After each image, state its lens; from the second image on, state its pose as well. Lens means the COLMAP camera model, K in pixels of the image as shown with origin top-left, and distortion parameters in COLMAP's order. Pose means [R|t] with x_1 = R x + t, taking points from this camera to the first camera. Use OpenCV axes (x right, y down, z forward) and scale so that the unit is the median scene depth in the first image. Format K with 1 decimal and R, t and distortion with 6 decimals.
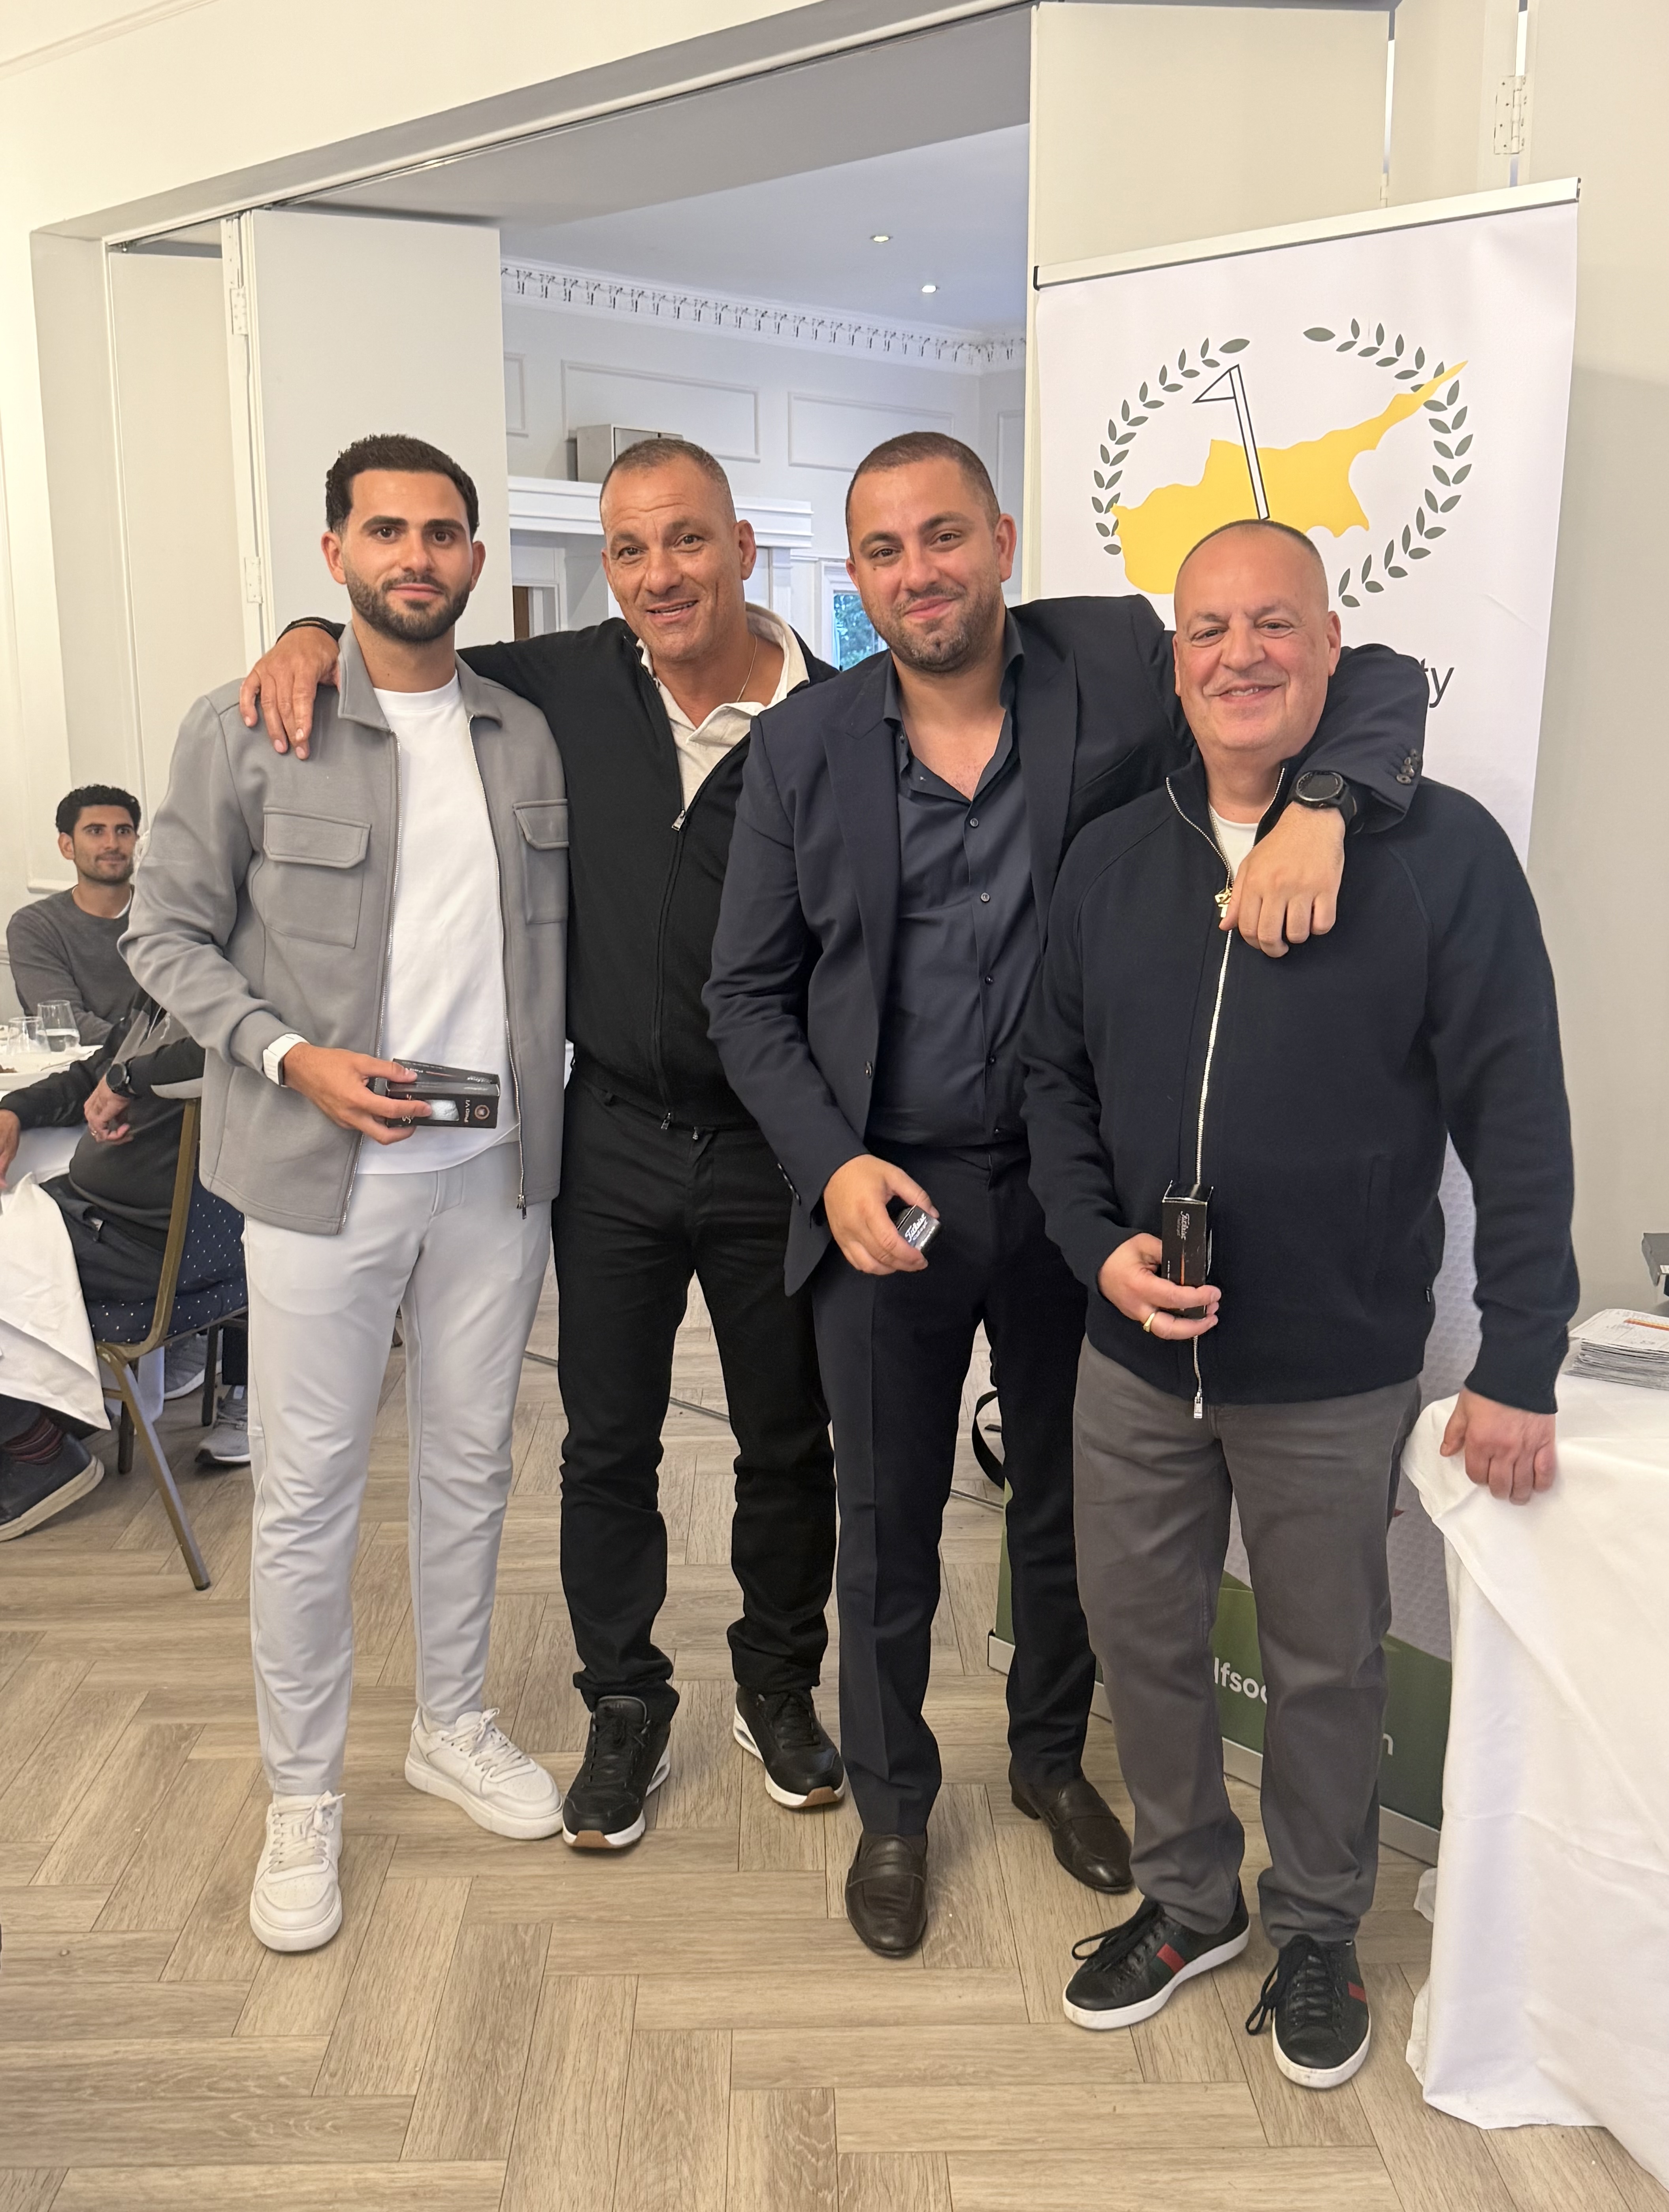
lens RADIAL K [[2358.7, 0, 829.4], [0, 2358.7, 1162.6], [0, 0, 1]] dist [0.243358, -0.739356]
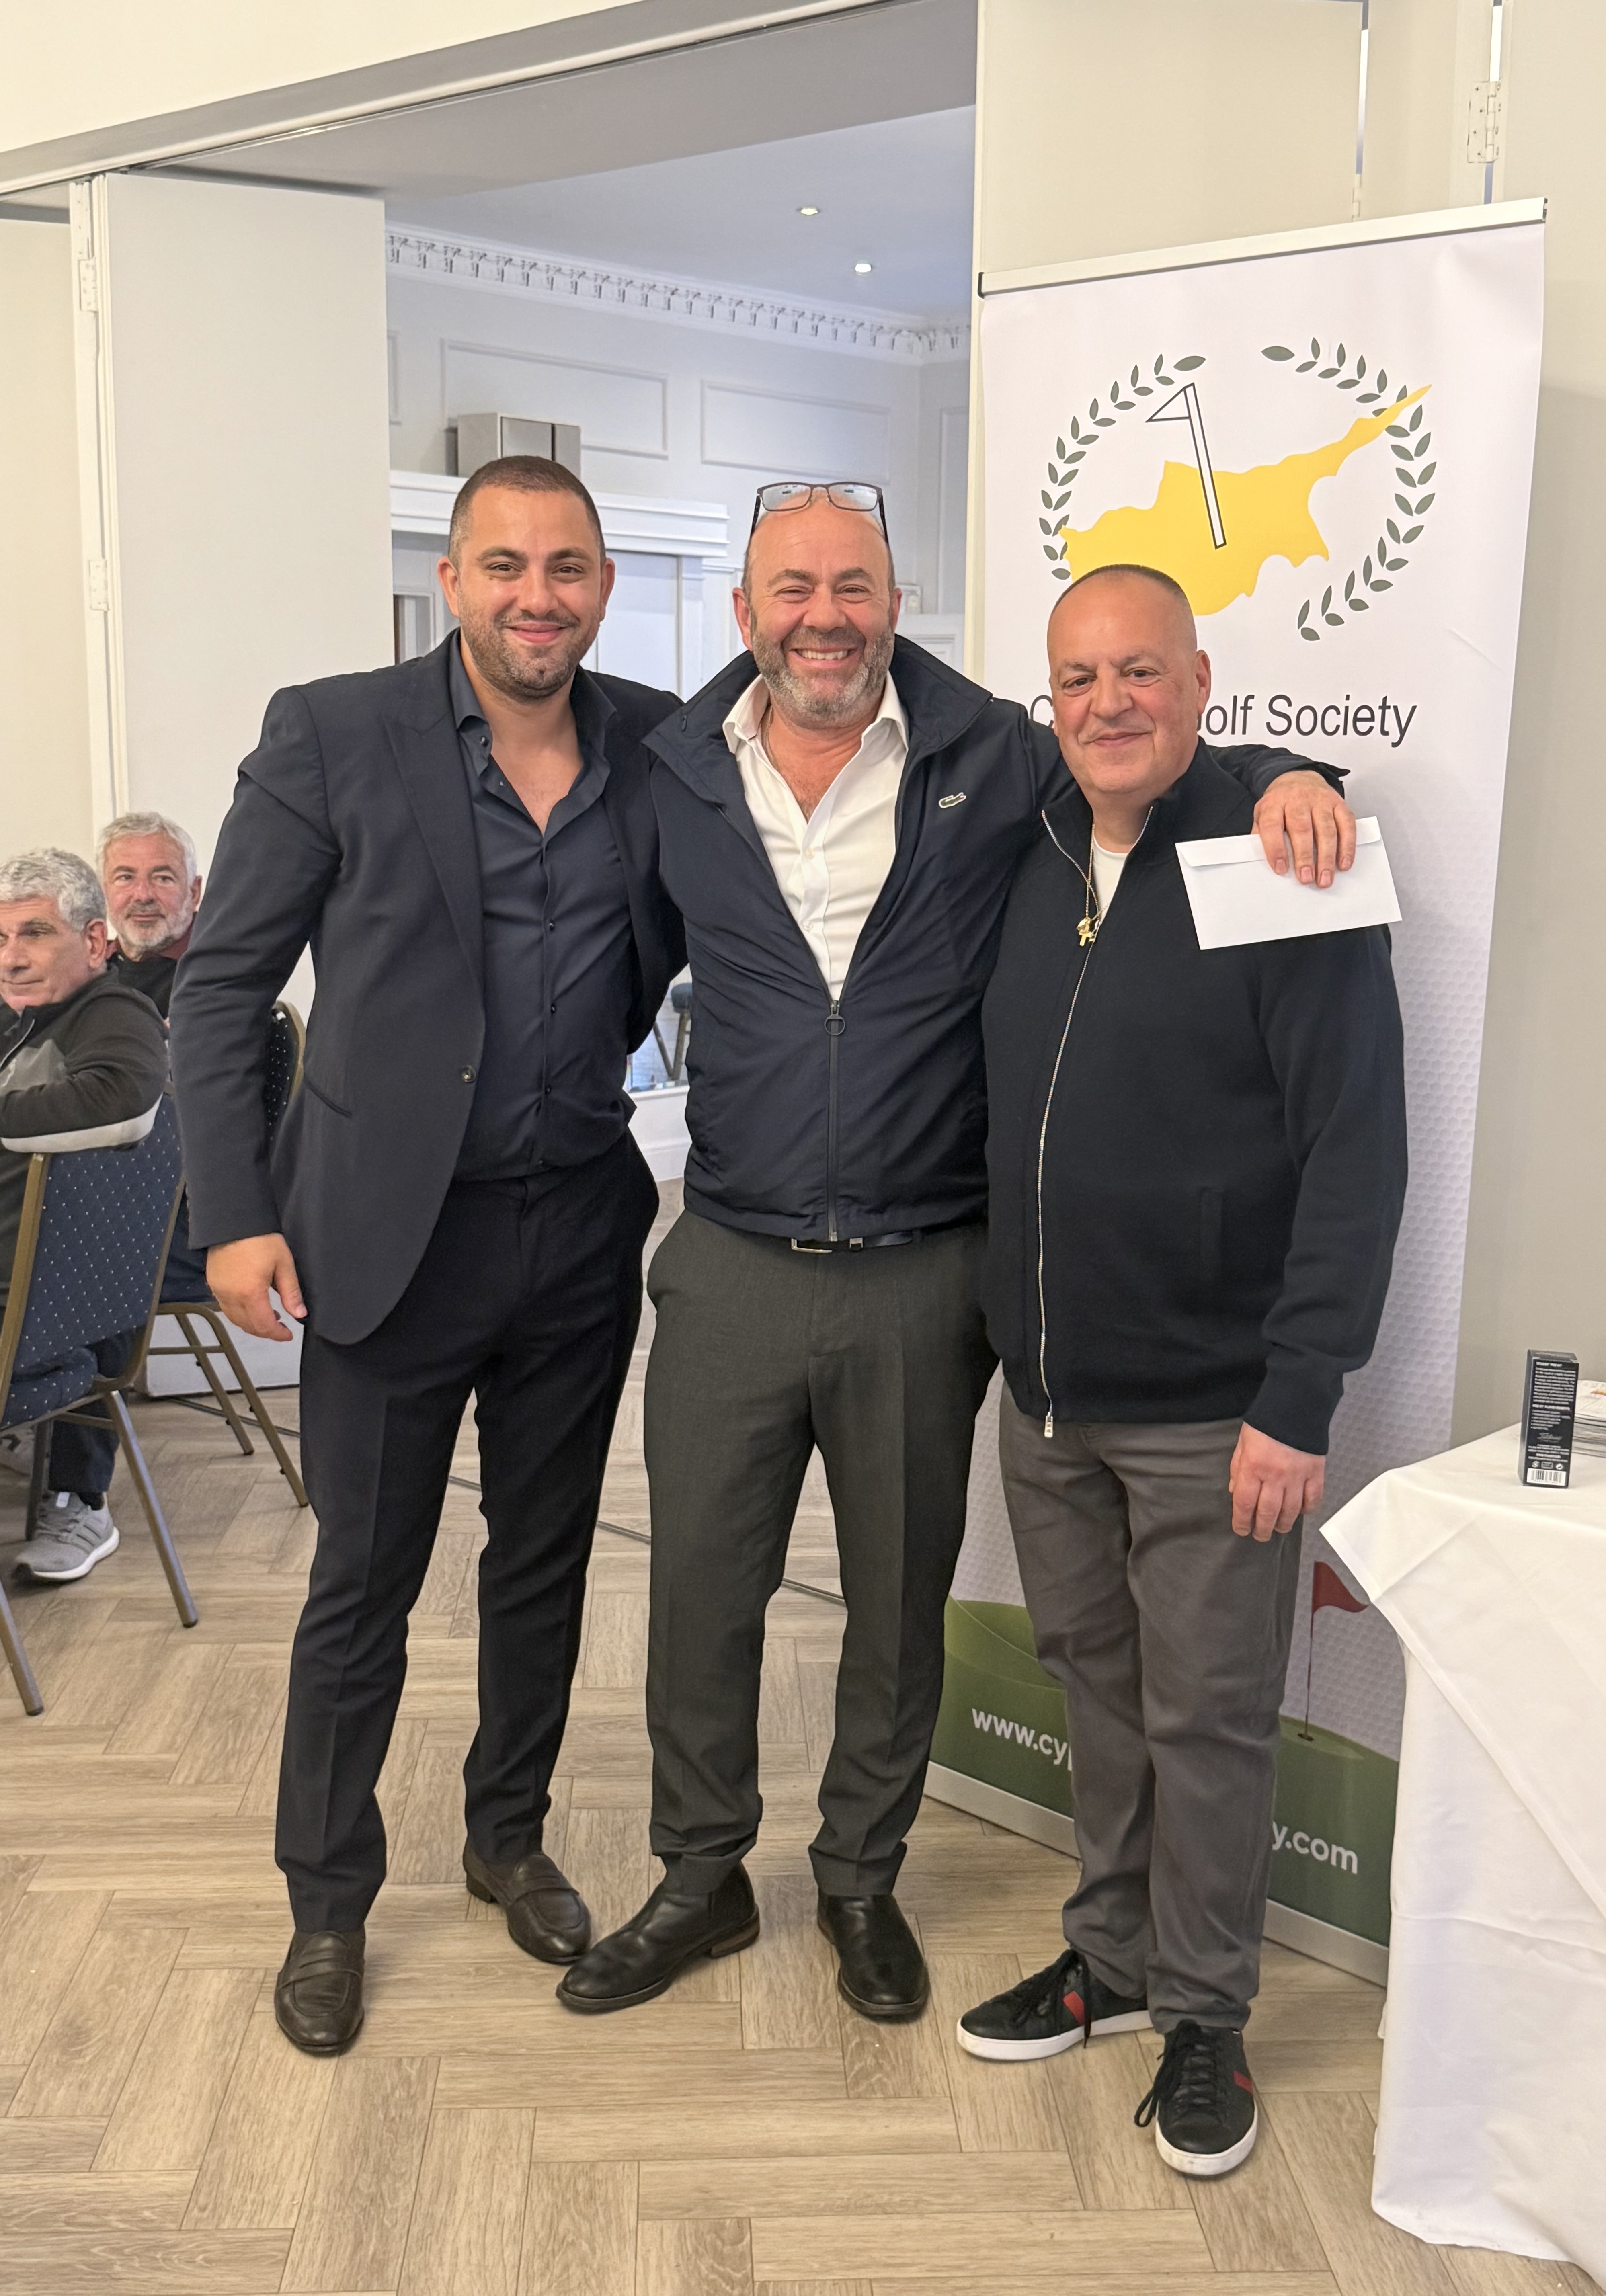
lens RADIAL K [[2785.7, 0, 855.7], [0, 2785.7, 1156.1], [0, 0, 1]] dist [0.212612, -0.637698]
pose [[0.999101, 0.009184, 0.041396, -0.005755], [-0.007454, 0.999100, -0.041751, 0.020121], [-0.041742, 0.041405, 0.998270, -0.096290]]
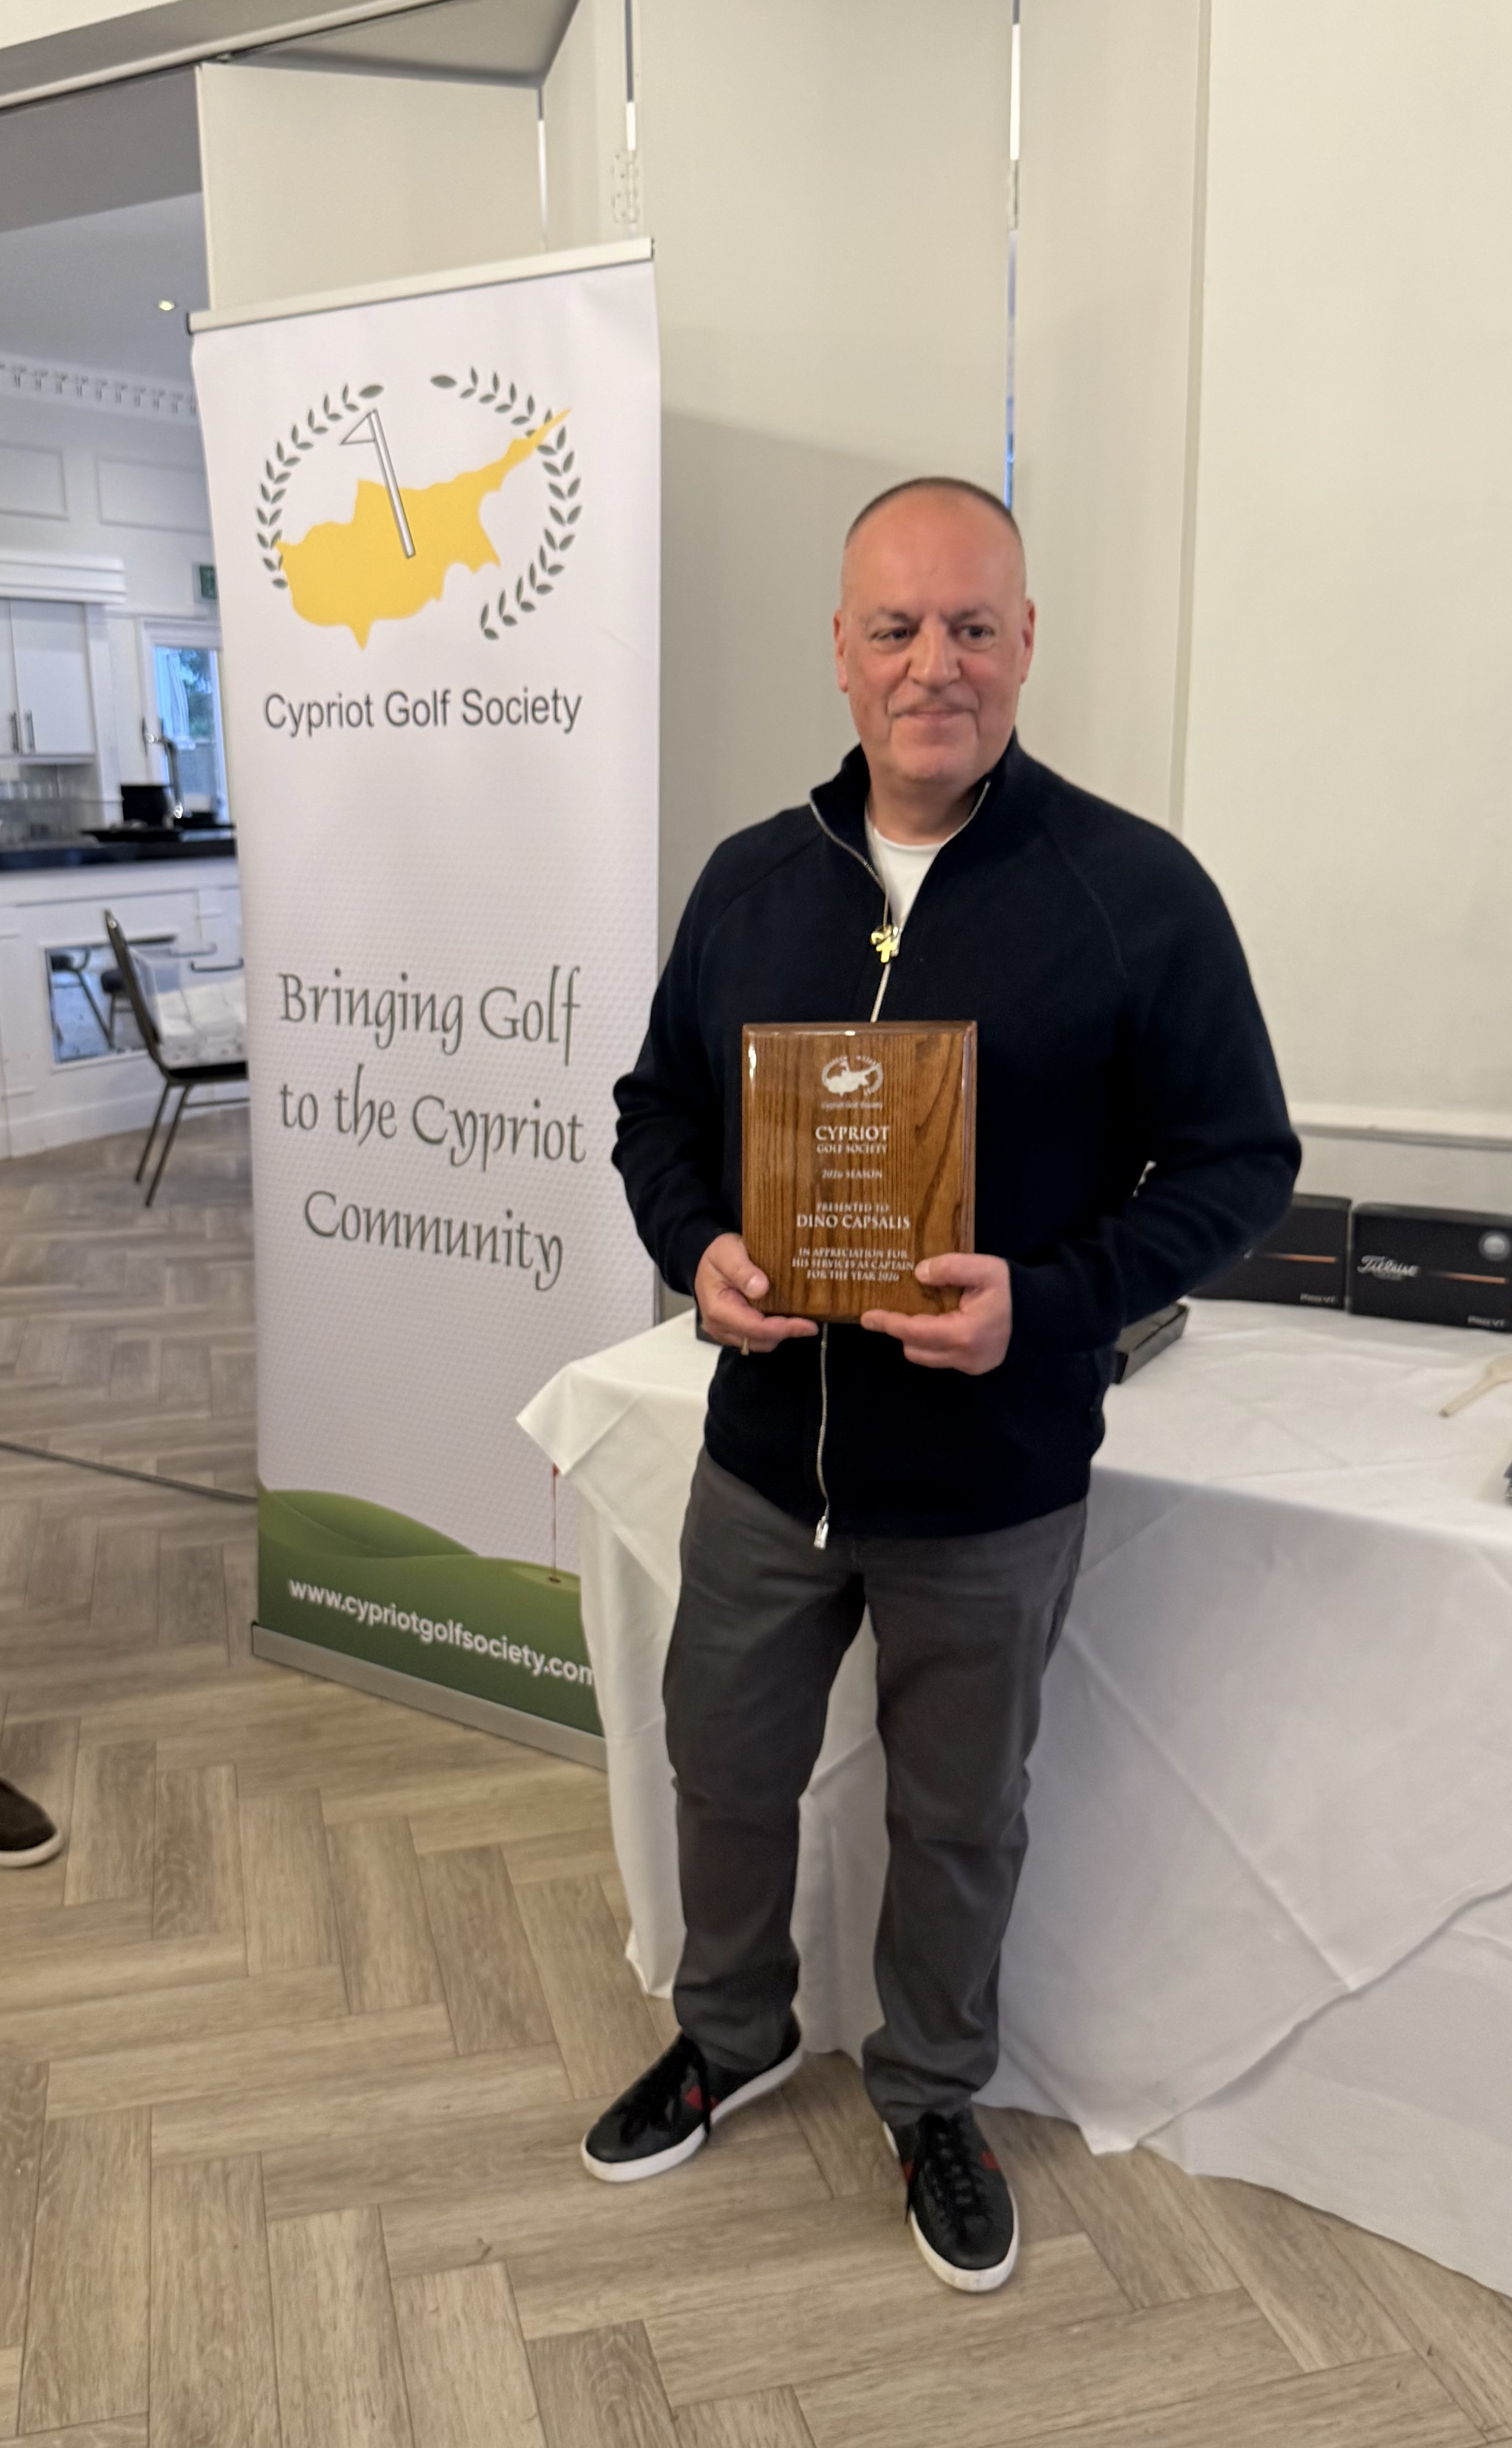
lens RADIAL K [[2198.6, 0, 755.2], [0, 2198.6, 1258.4], [0, 0, 1]] dist [0.152503, -0.421056]
pose [[0.970281, -0.063985, 0.233369, 0.087616], [0.056607, 0.997666, 0.038187, 0.015366], [-0.235267, -0.023842, 0.971638, -0.003532]]
